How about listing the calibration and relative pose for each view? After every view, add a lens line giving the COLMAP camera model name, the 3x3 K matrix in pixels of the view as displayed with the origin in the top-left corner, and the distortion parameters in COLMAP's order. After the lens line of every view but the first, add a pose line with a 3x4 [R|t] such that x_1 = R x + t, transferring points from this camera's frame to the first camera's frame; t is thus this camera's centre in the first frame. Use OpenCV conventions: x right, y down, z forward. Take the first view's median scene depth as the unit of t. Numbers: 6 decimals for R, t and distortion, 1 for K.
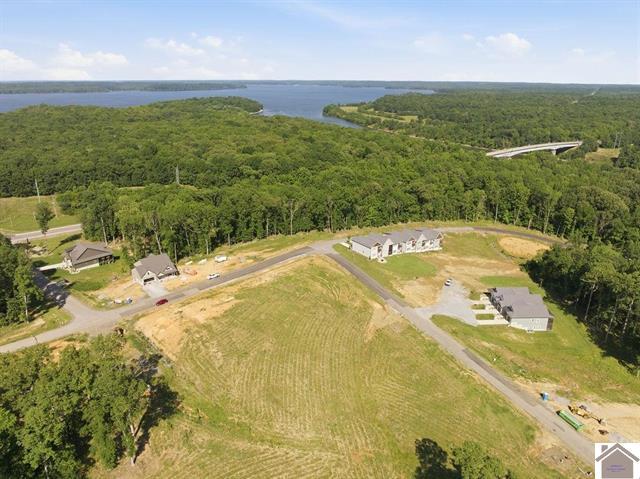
lens RADIAL K [[451.5, 0, 321.5], [0, 451.5, 239.6], [0, 0, 1]] dist [-0.039935, 0.001780]
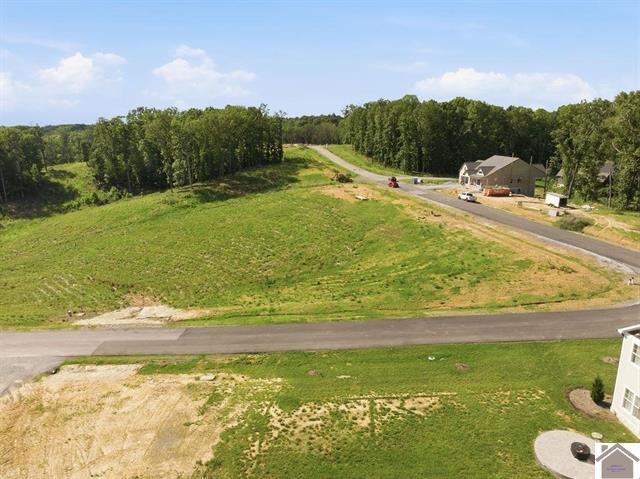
lens RADIAL K [[451.5, 0, 321.5], [0, 451.5, 239.6], [0, 0, 1]] dist [-0.039935, 0.001780]
pose [[-0.526206, 0.203815, -0.825570, 0.255463], [-0.283742, 0.873127, 0.396408, -0.031402], [0.801622, 0.442842, -0.401614, 0.953094]]
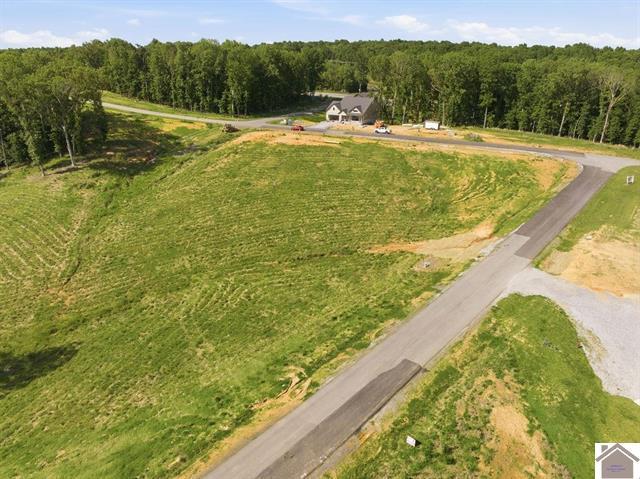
lens RADIAL K [[451.5, 0, 321.5], [0, 451.5, 239.6], [0, 0, 1]] dist [-0.039935, 0.001780]
pose [[0.333229, 0.363806, -0.869830, 0.373829], [-0.316802, 0.912123, 0.260130, 0.072810], [0.888029, 0.188881, 0.419200, 0.552375]]
